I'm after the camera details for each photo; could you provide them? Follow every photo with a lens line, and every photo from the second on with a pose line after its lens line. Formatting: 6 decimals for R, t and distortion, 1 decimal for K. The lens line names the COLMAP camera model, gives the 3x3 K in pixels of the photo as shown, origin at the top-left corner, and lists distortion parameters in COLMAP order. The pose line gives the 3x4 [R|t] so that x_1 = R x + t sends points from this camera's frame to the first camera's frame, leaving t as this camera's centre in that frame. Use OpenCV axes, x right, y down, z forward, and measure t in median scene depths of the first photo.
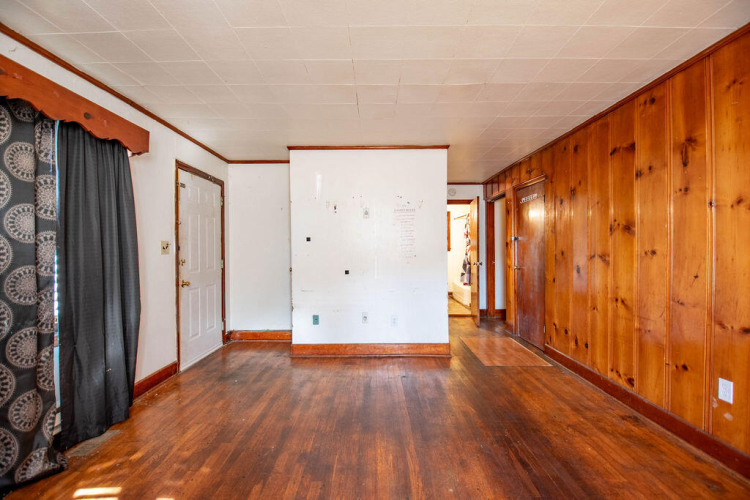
lens RADIAL K [[333.9, 0, 372.0], [0, 333.9, 251.5], [0, 0, 1]] dist [0.006475, -0.016613]
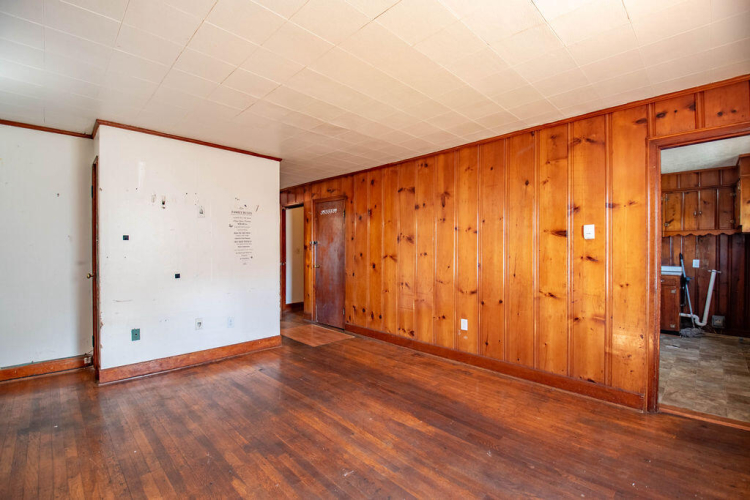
lens RADIAL K [[333.9, 0, 371.9], [0, 333.9, 251.1], [0, 0, 1]] dist [0.006475, -0.016613]
pose [[0.703420, 0.006524, 0.710744, -0.475819], [-0.002778, 0.999975, -0.006430, -0.000120], [-0.710769, 0.002548, 0.703421, -0.012042]]
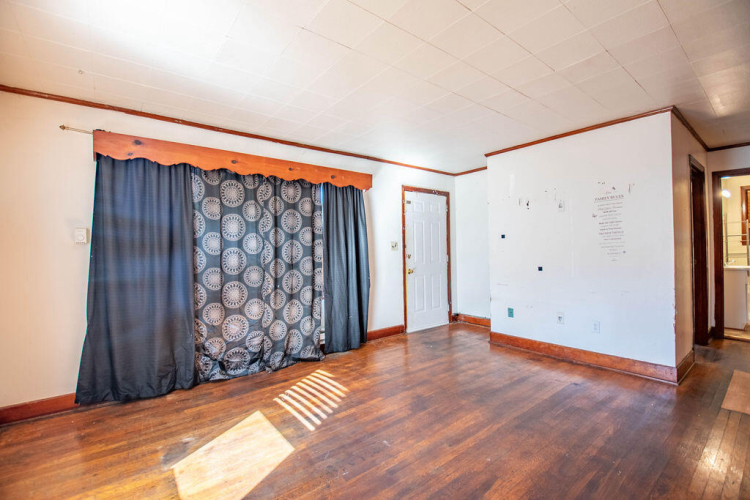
lens RADIAL K [[333.9, 0, 372.2], [0, 333.9, 249.3], [0, 0, 1]] dist [0.006475, -0.016613]
pose [[0.623979, -0.005997, -0.781418, 0.527381], [0.010382, 0.999946, 0.000616, -0.000446], [0.781372, -0.008497, 0.624008, -0.003031]]
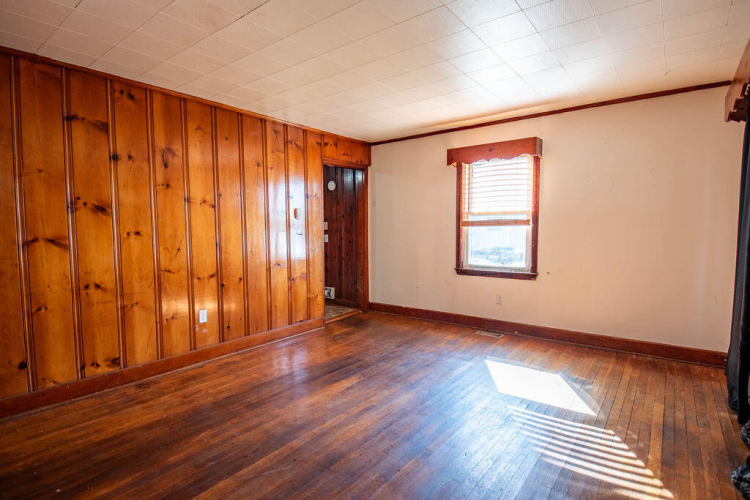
lens RADIAL K [[390.4, 0, 381.2], [0, 390.4, 250.3], [0, 0, 1]] dist [-0.021502, -0.001641]
pose [[-0.818309, -0.022429, 0.574341, -0.494532], [0.013272, 0.998235, 0.057893, -0.003503], [-0.574626, 0.054997, -0.816566, 1.331422]]
